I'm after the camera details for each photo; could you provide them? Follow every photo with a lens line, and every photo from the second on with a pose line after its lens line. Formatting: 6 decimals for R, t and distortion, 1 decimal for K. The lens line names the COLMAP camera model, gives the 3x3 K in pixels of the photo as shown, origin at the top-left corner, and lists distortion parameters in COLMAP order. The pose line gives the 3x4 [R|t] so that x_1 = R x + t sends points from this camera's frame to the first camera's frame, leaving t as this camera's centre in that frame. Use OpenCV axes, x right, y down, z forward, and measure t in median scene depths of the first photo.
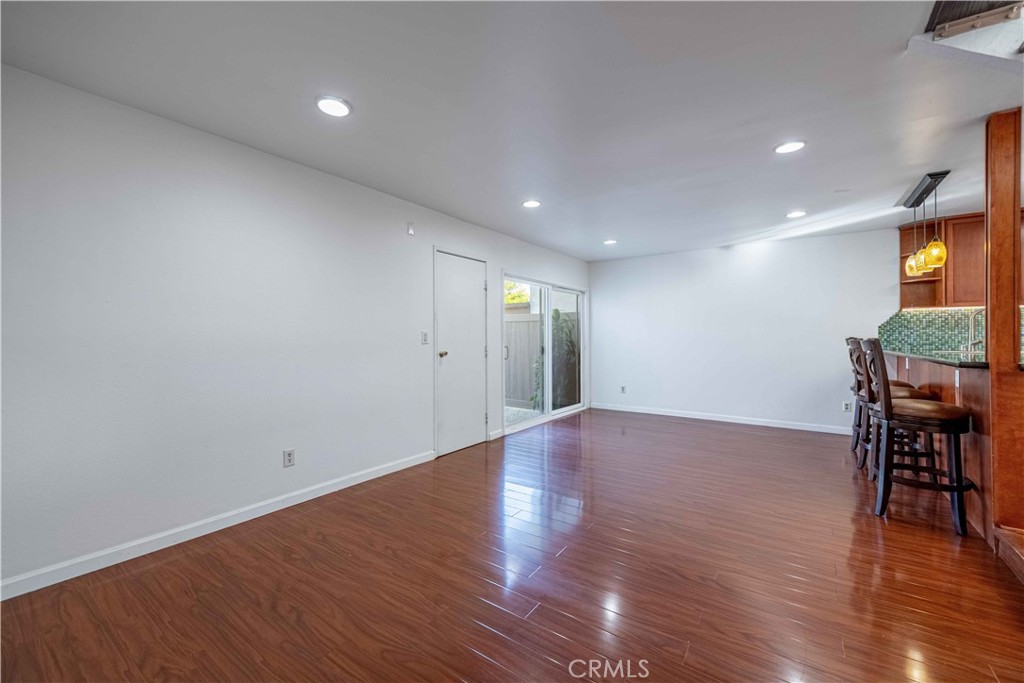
lens RADIAL K [[411.5, 0, 512.0], [0, 411.5, 341.5], [0, 0, 1]] dist [-0.008596, -0.000246]
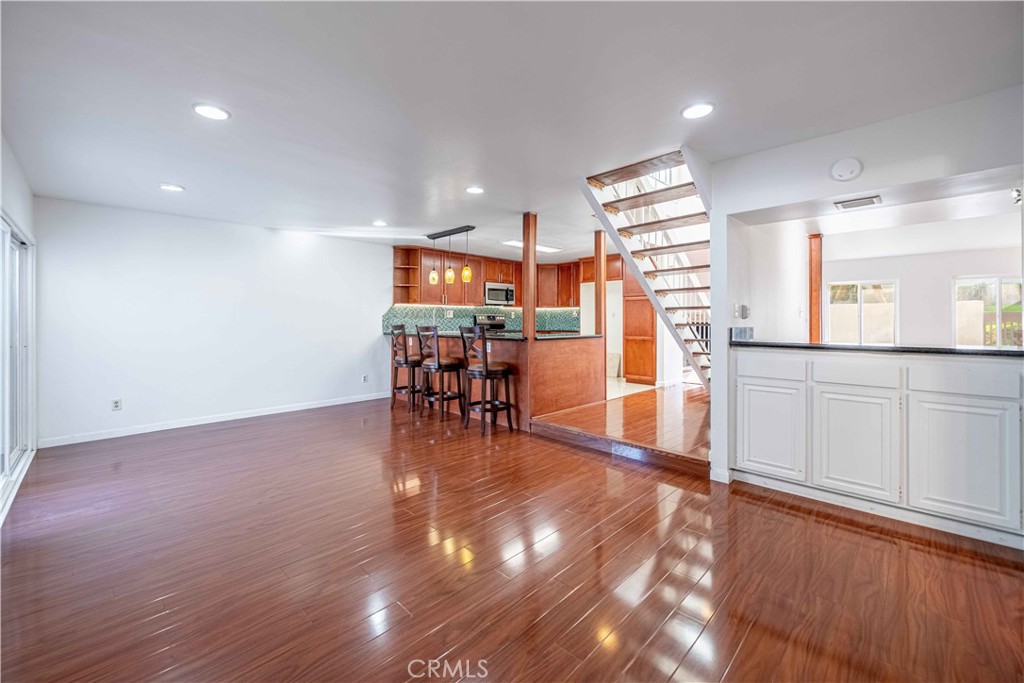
lens RADIAL K [[410.9, 0, 514.4], [0, 410.9, 321.6], [0, 0, 1]] dist [0.000171, 0.000004]
pose [[0.152872, -0.002292, 0.988243, -0.405574], [0.013849, 0.999904, 0.000177, -0.011850], [-0.988149, 0.013660, 0.152889, 0.376286]]
